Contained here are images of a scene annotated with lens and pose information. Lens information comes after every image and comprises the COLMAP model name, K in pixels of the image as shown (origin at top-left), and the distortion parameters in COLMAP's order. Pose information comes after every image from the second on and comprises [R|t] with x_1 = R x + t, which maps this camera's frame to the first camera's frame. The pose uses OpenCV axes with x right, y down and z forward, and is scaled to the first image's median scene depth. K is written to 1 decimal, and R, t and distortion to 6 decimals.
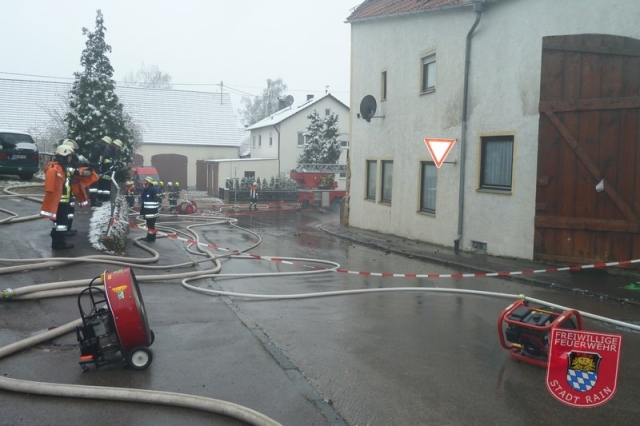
lens RADIAL K [[560.2, 0, 320.0], [0, 560.2, 213.0], [0, 0, 1]] dist [-0.008913, -0.008244]
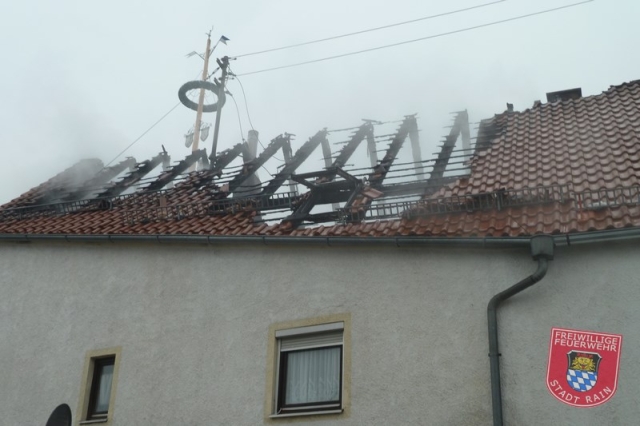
lens RADIAL K [[811.0, 0, 320.0], [0, 811.0, 213.0], [0, 0, 1]] dist [-0.015320, -0.005586]
pose [[0.685278, 0.319259, 0.654575, -0.289005], [0.045726, 0.878159, -0.476179, -0.062105], [-0.726845, 0.356246, 0.587184, 0.647270]]
